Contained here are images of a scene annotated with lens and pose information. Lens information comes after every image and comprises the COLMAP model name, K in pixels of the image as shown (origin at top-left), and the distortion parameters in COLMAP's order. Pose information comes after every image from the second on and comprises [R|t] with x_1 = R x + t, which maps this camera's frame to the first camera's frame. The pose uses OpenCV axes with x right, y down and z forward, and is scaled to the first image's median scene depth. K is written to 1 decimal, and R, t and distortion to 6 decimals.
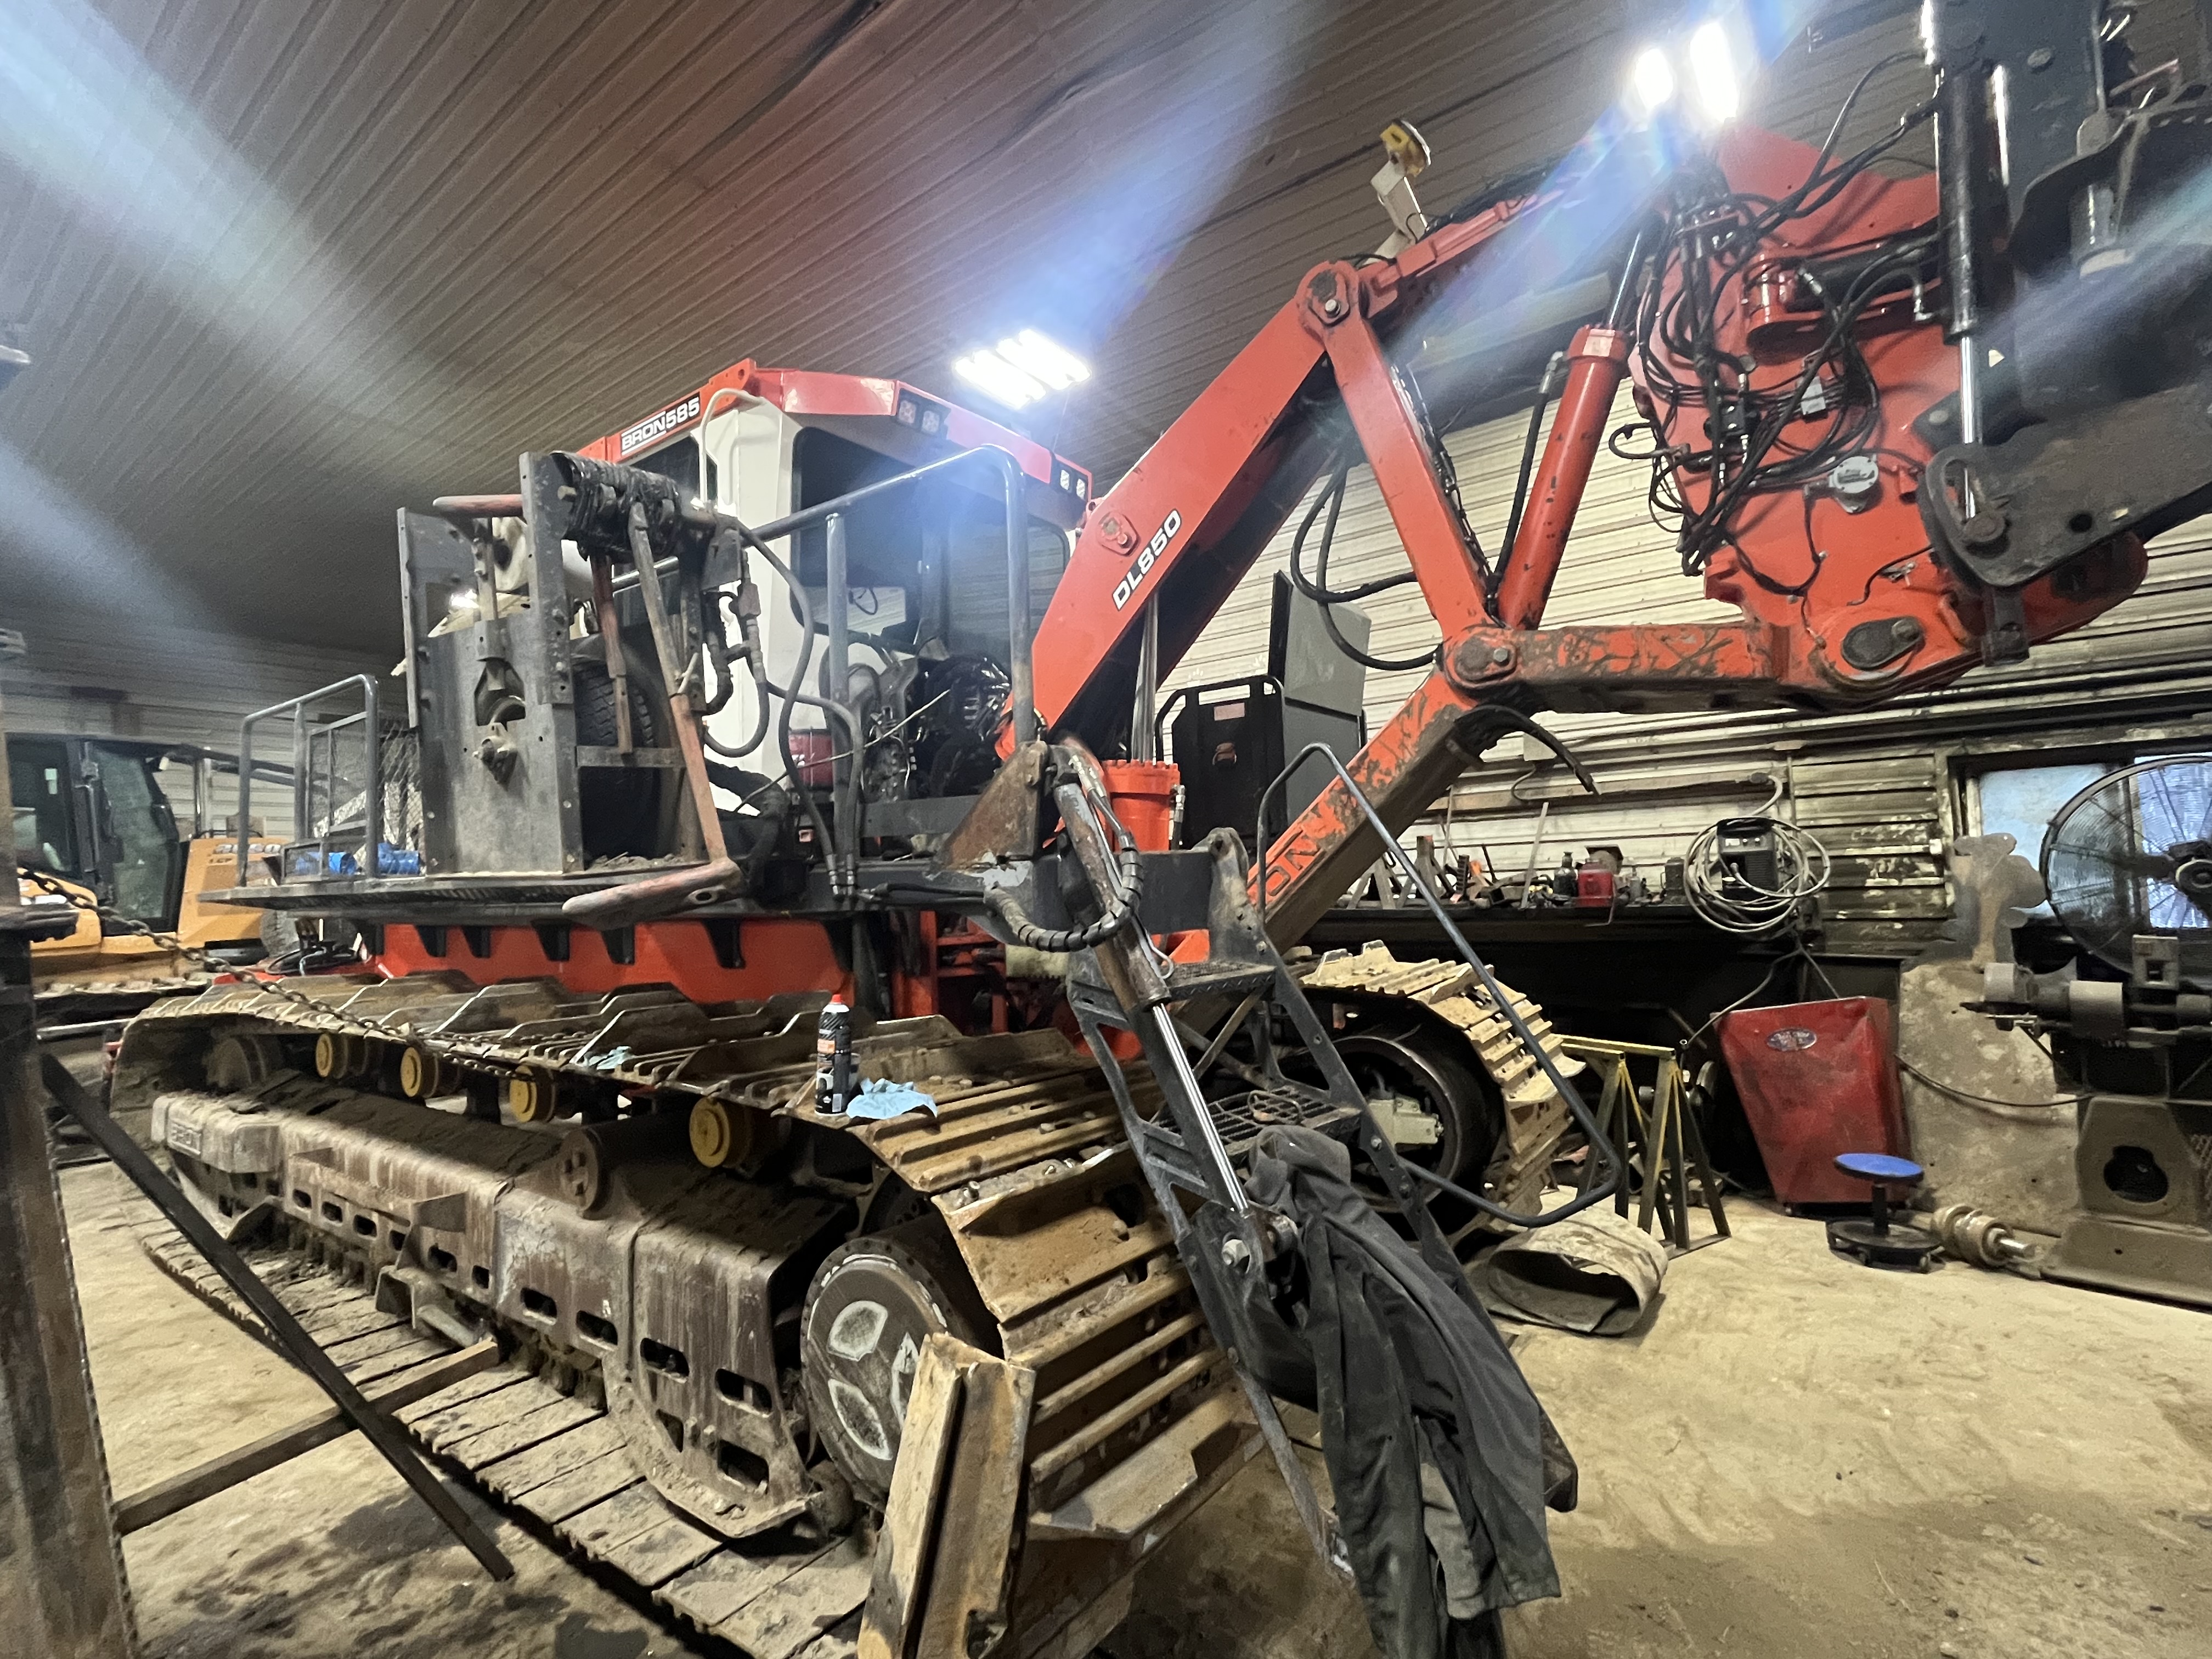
lens RADIAL K [[1069.2, 0, 1106.0], [0, 1069.2, 829.5], [0, 0, 1]] dist [0.000527, -0.000308]
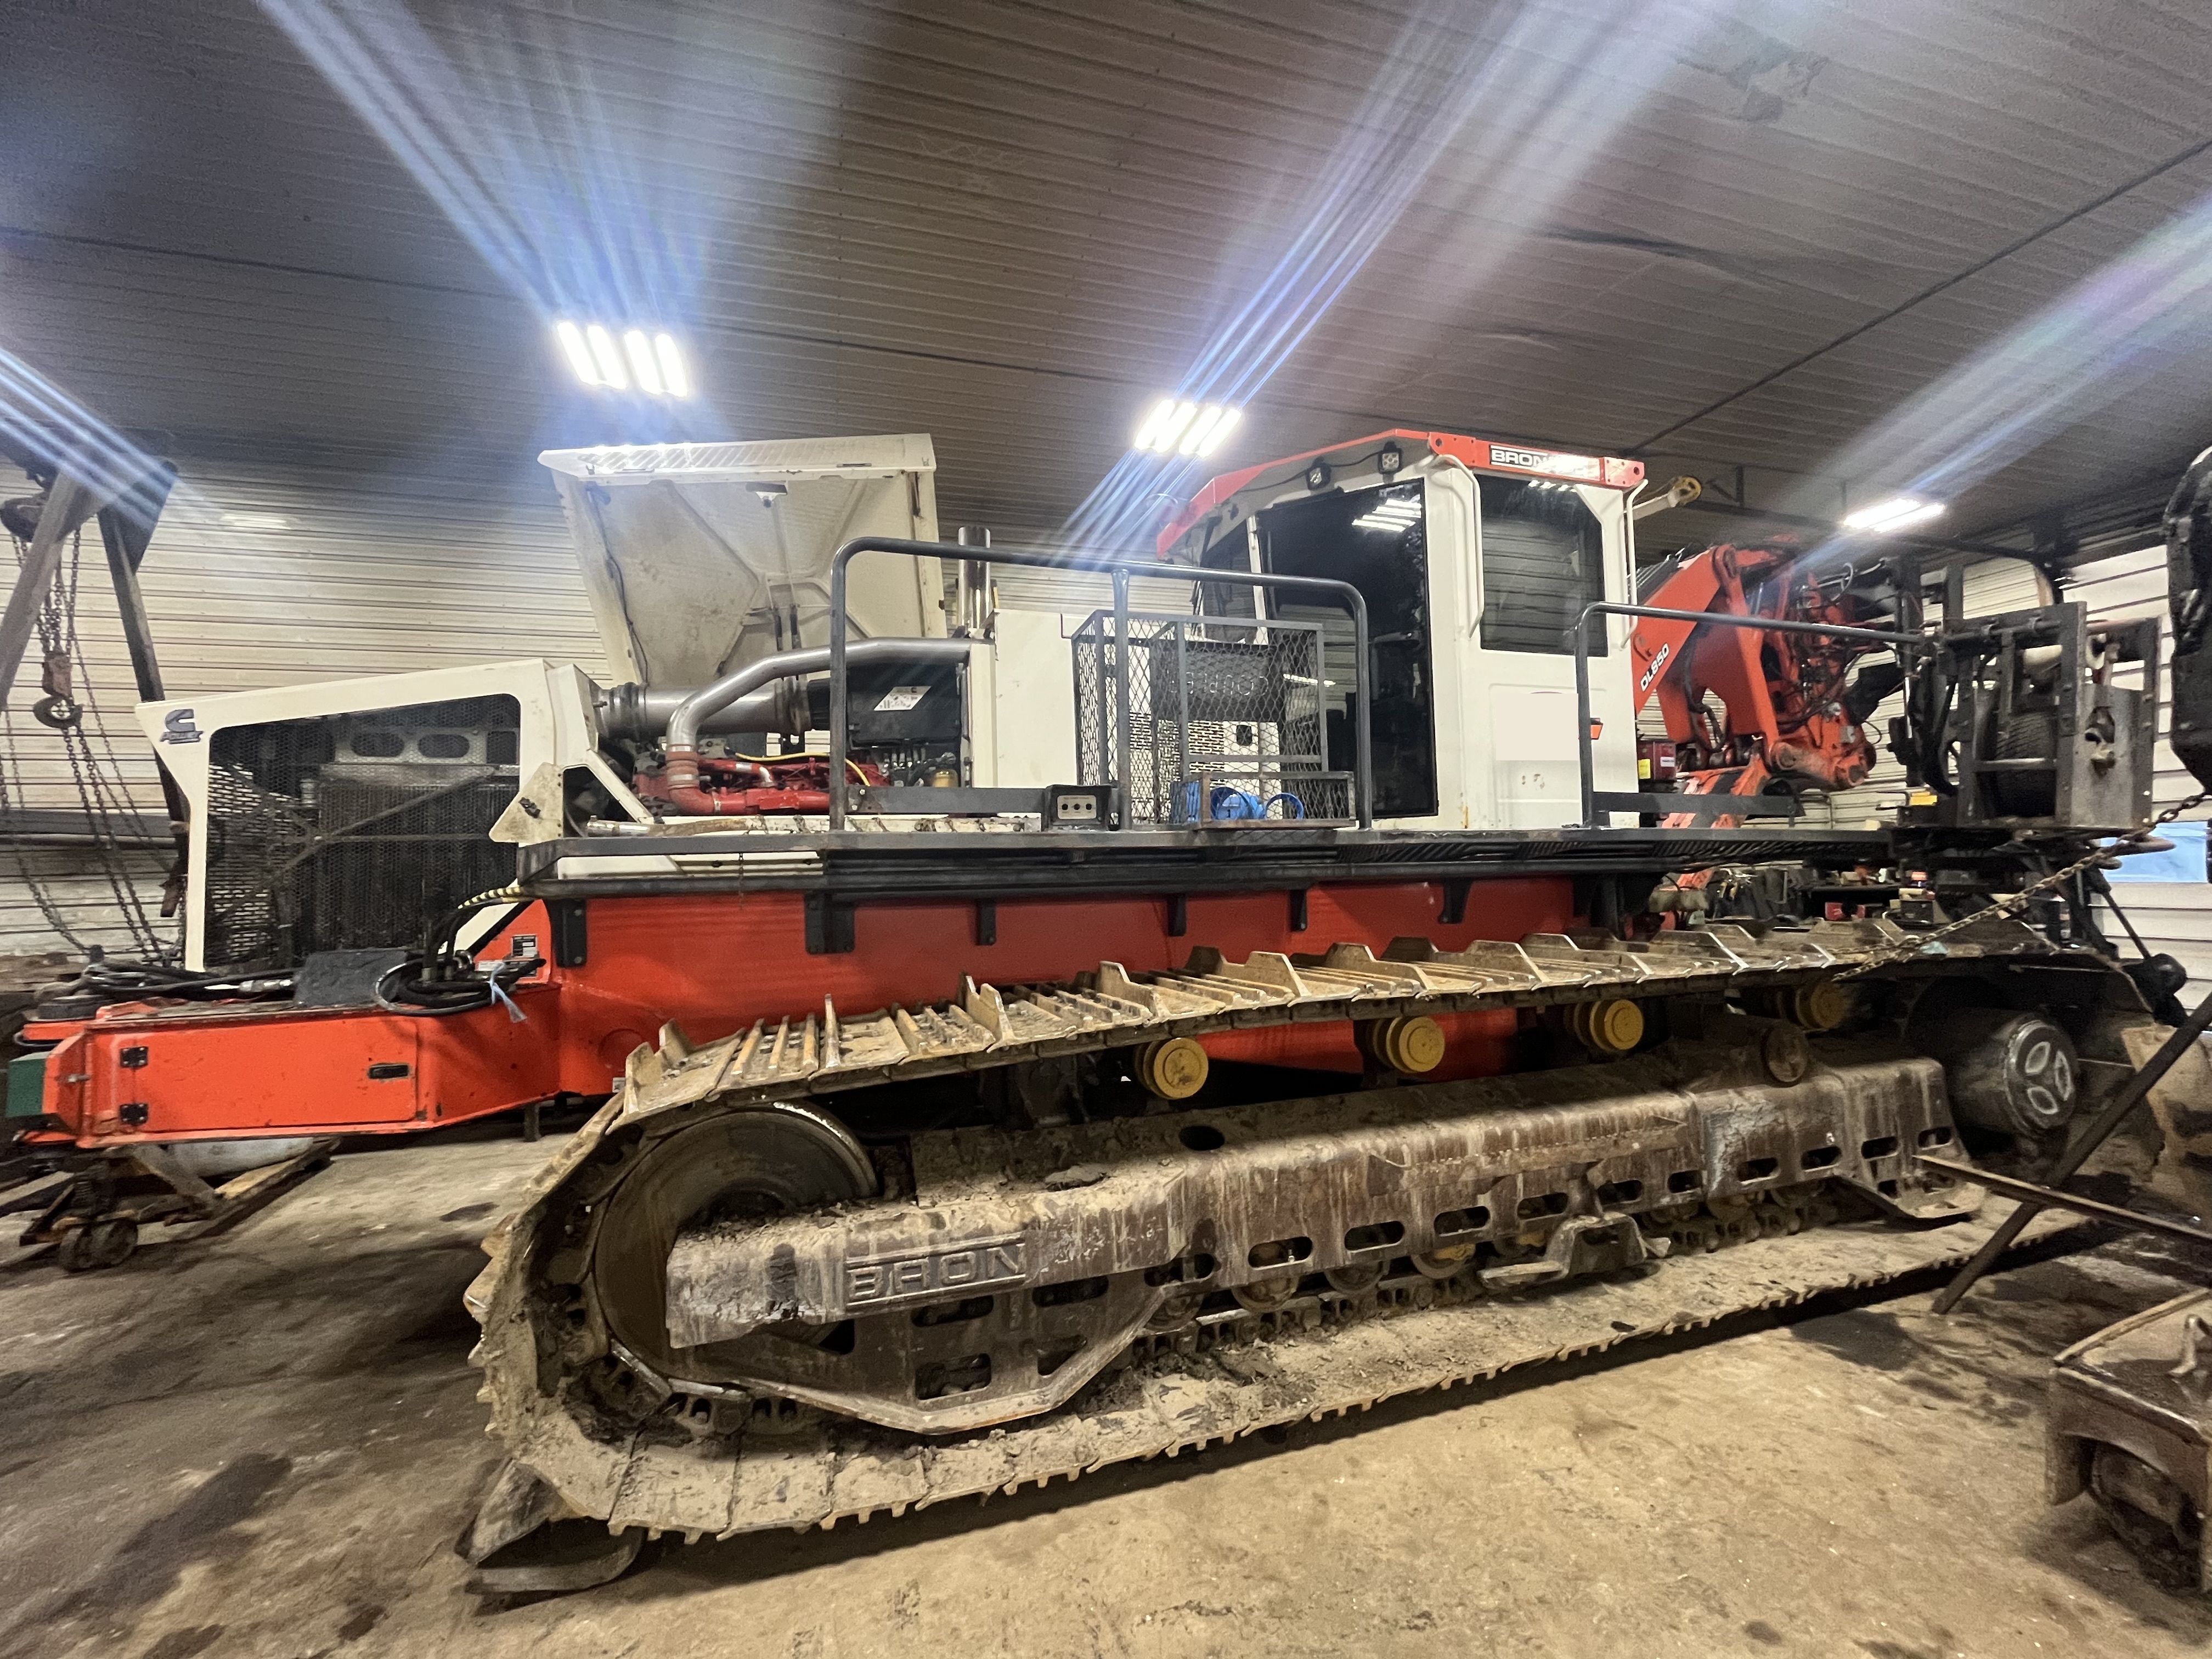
lens RADIAL K [[895.0, 0, 1106.0], [0, 895.0, 829.5], [0, 0, 1]] dist [-0.000764, -0.000434]
pose [[0.573435, 0.056113, 0.817327, -2.215834], [-0.035426, 0.998417, -0.043690, 0.137321], [-0.818485, -0.003901, 0.574515, 1.219702]]
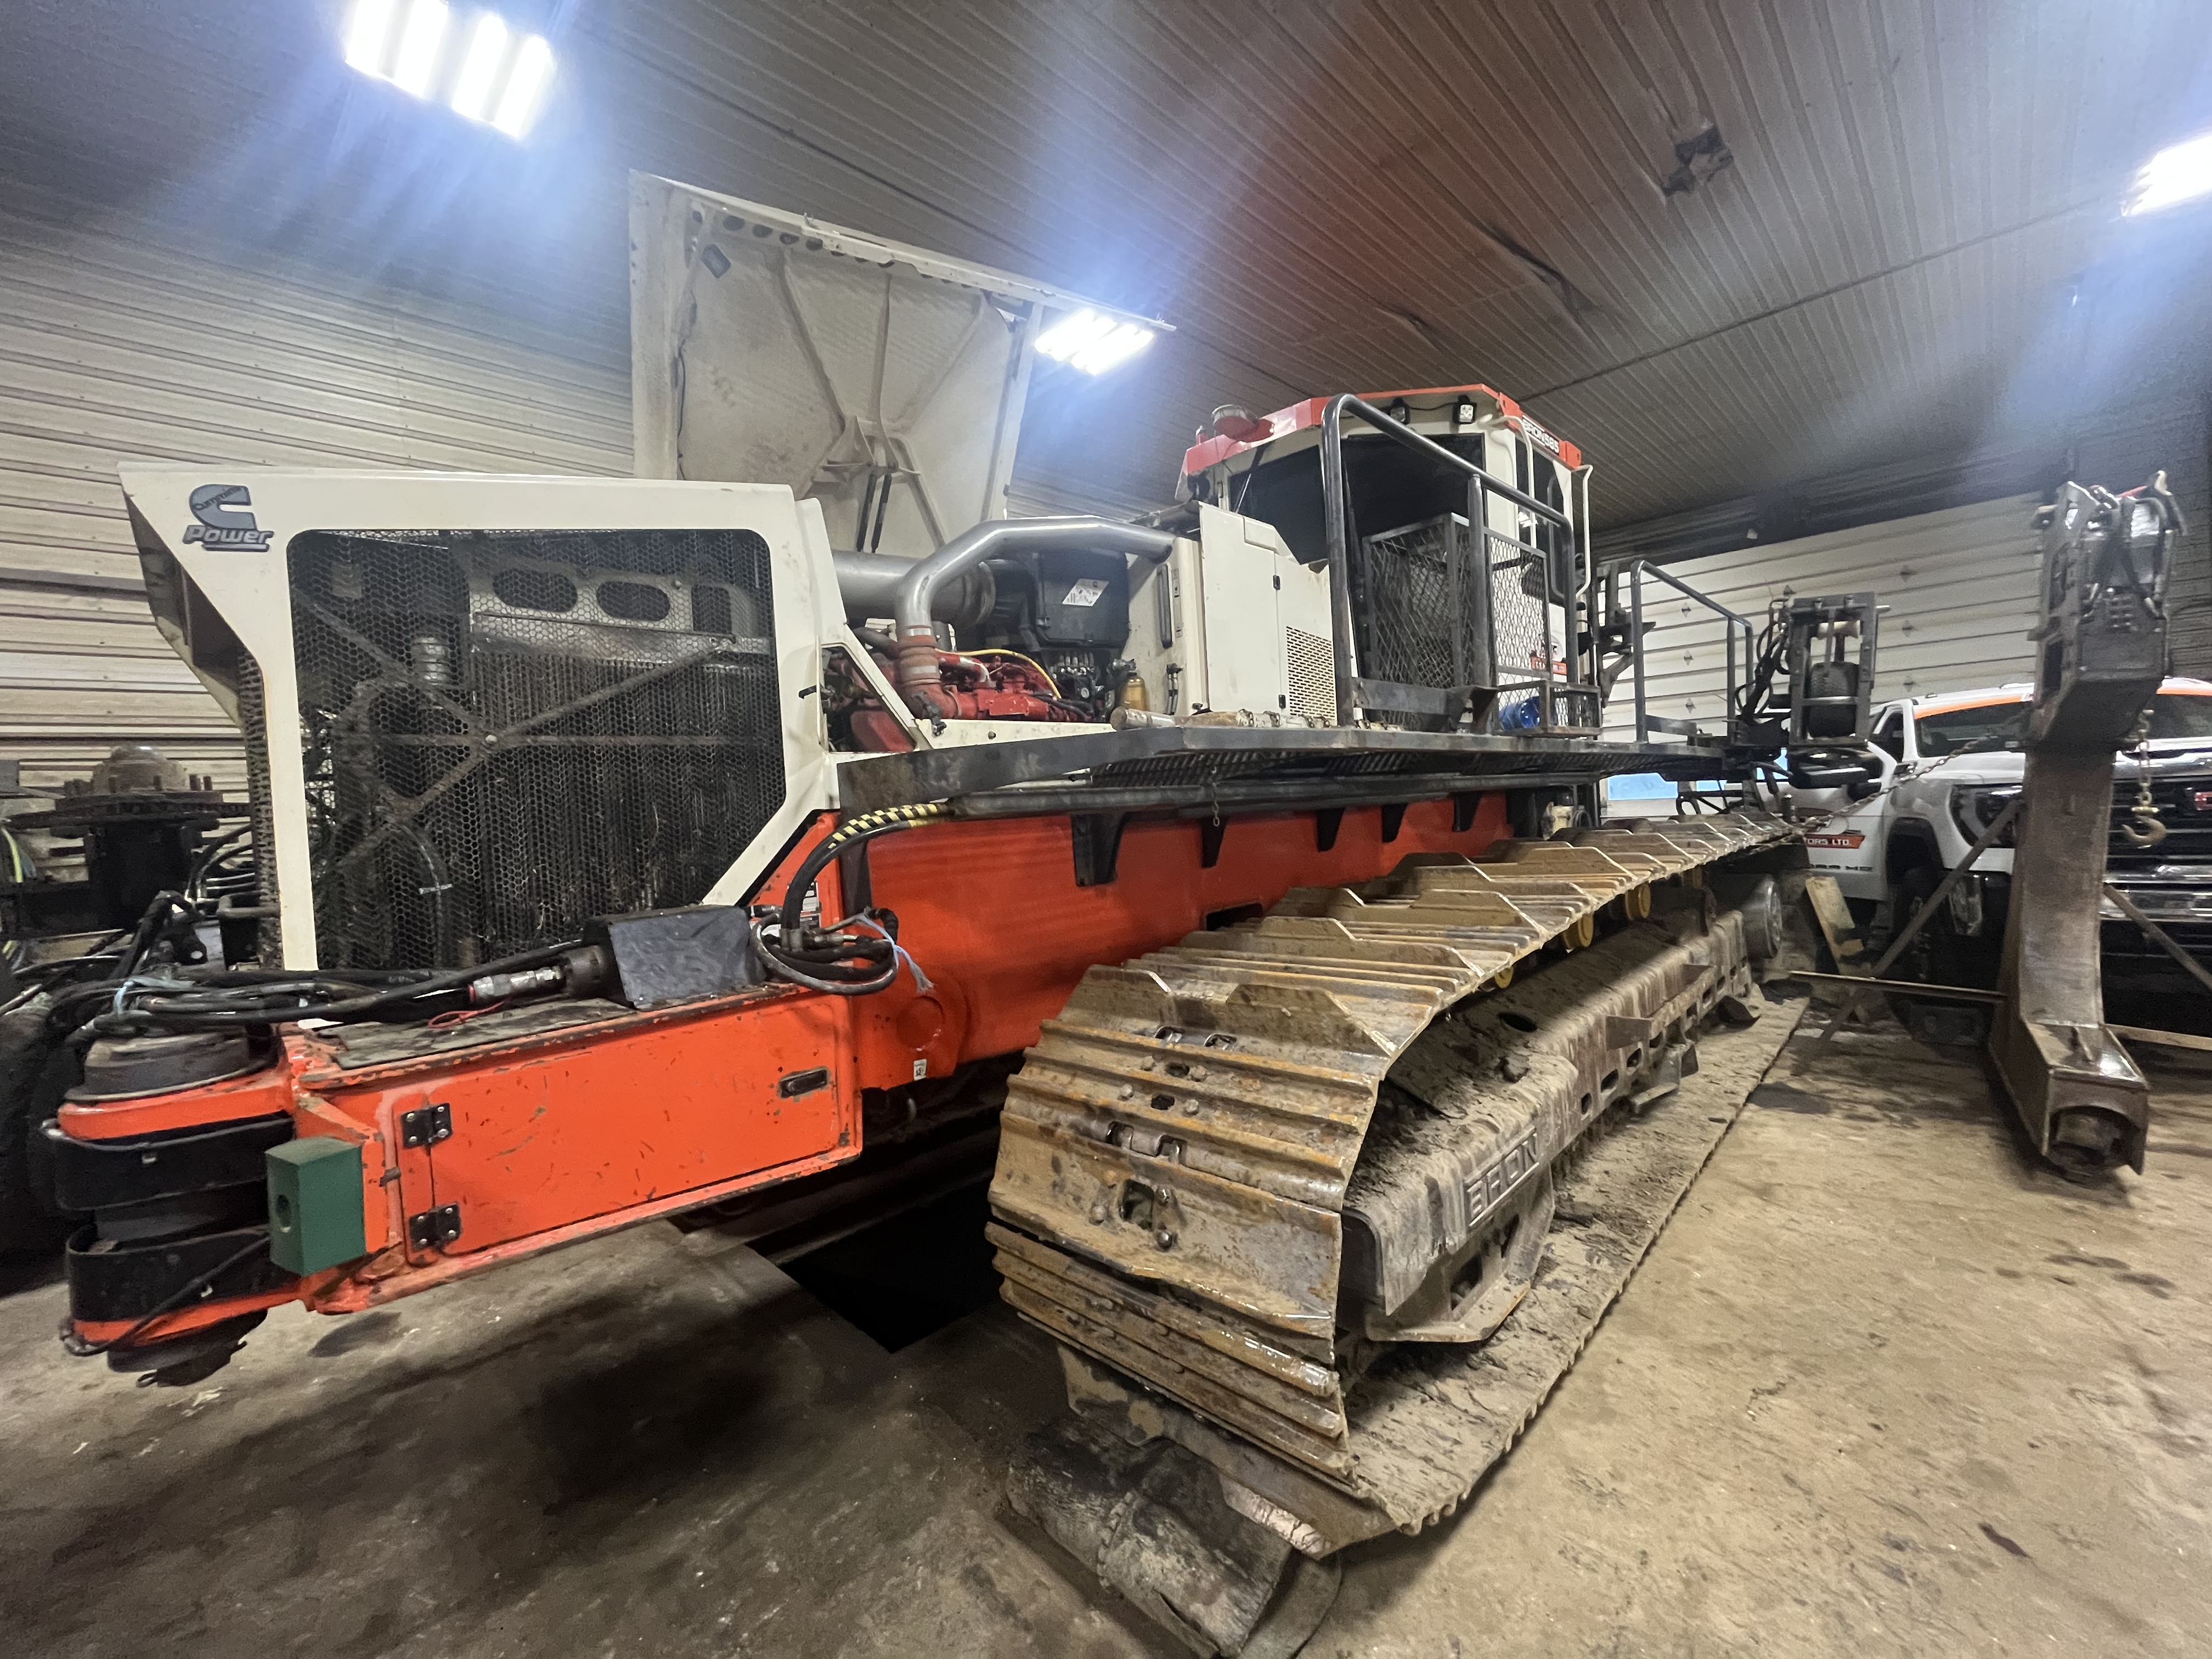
lens RADIAL K [[895.0, 0, 1106.0], [0, 895.0, 829.5], [0, 0, 1]] dist [-0.000764, -0.000434]
pose [[0.123387, -0.004113, 0.992350, -2.469070], [0.001524, 0.999991, 0.003955, 0.199541], [-0.992357, 0.001025, 0.123392, 2.121047]]
